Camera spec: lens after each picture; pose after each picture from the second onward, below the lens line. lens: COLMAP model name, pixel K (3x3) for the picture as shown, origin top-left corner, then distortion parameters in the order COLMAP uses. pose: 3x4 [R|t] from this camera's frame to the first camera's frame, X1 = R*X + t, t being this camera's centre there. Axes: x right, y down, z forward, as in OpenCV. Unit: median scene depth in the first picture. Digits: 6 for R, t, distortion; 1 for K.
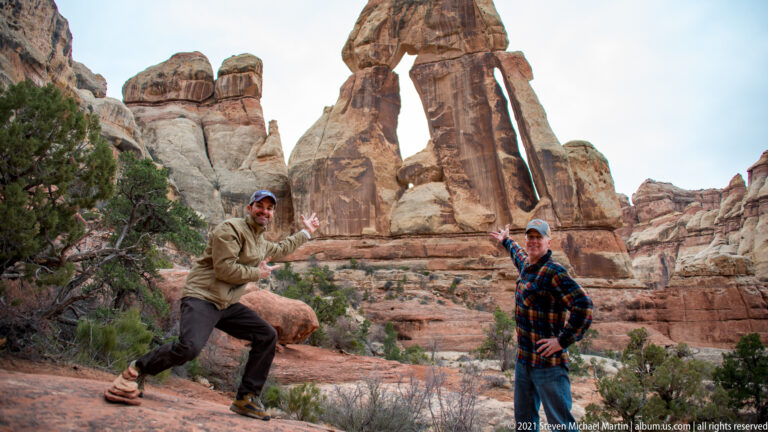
lens RADIAL K [[611.0, 0, 384.8], [0, 611.0, 188.9], [0, 0, 1]] dist [-0.126385, 0.050097]
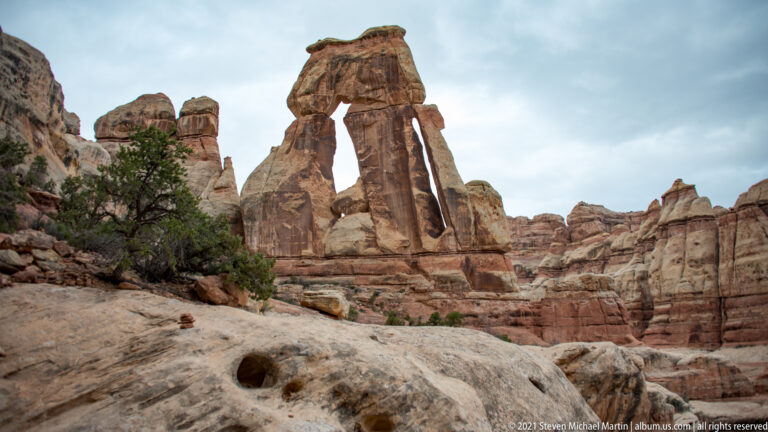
lens RADIAL K [[611.7, 0, 383.5], [0, 611.7, 219.0], [0, 0, 1]] dist [-0.133706, 0.066377]
pose [[0.997599, 0.006449, 0.068947, 0.040532], [-0.008045, 0.999705, 0.022902, -0.026298], [-0.068779, -0.023401, 0.997357, -0.211823]]
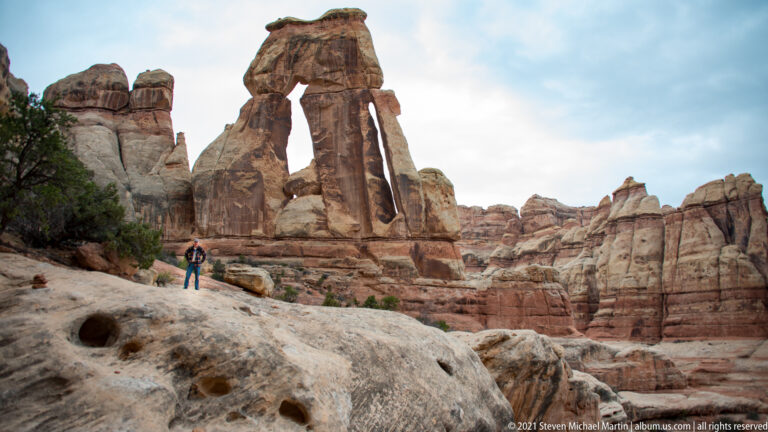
lens RADIAL K [[611.7, 0, 383.8], [0, 611.7, 222.0], [0, 0, 1]] dist [-0.133706, 0.066377]
pose [[0.988956, 0.047000, 0.140557, 0.050429], [-0.054583, 0.997227, 0.050589, -0.025858], [-0.137790, -0.057703, 0.988779, -0.215351]]
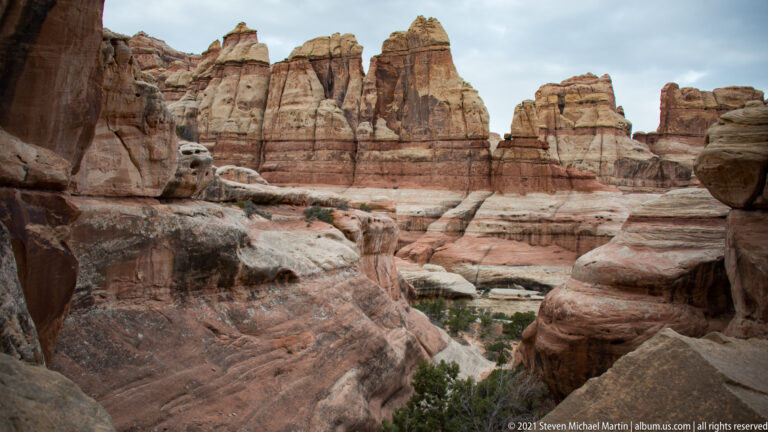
lens RADIAL K [[611.7, 0, 383.7], [0, 611.7, 222.8], [0, 0, 1]] dist [-0.133706, 0.066377]
pose [[0.706387, 0.017963, 0.707598, 0.112569], [-0.211254, 0.959467, 0.186534, 0.070543], [-0.675566, -0.281248, 0.681550, -0.140665]]
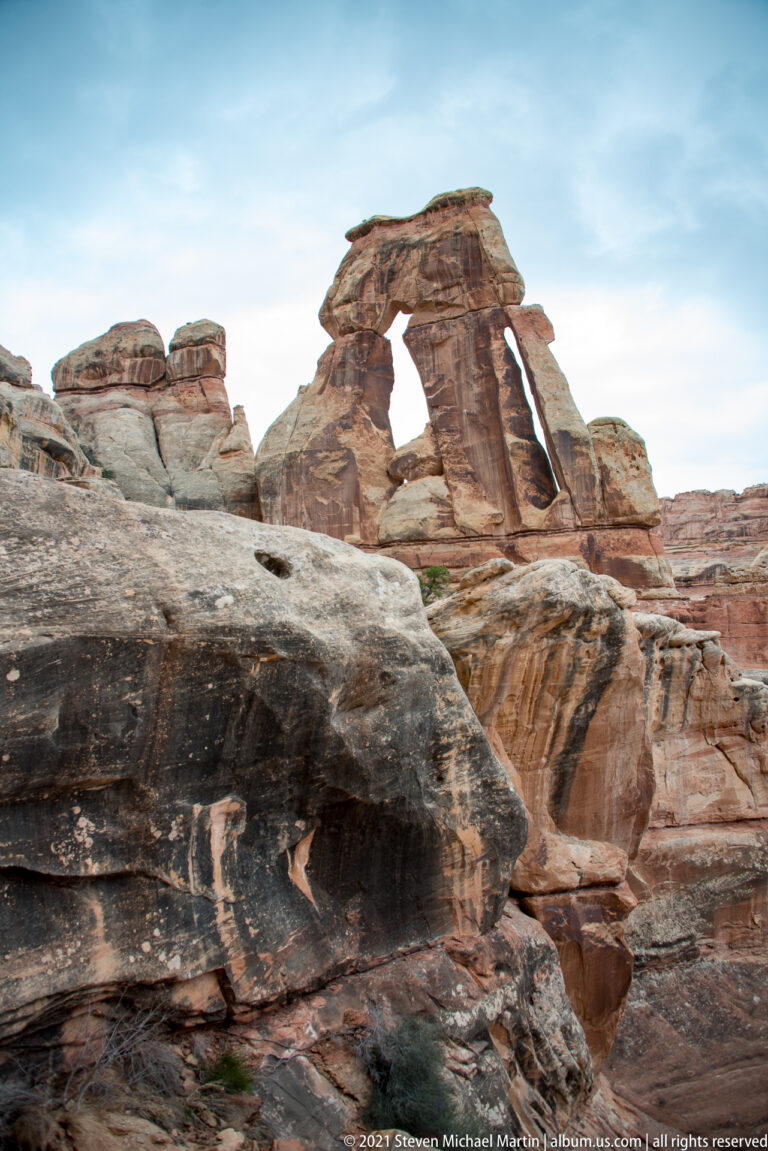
lens RADIAL K [[915.5, 0, 393.7], [0, 915.5, 579.5], [0, 0, 1]] dist [-0.123015, 0.042067]
pose [[0.996450, -0.027956, -0.079408, 0.121456], [0.035461, 0.994870, 0.094738, 0.008643], [0.076352, -0.097217, 0.992330, -0.208747]]
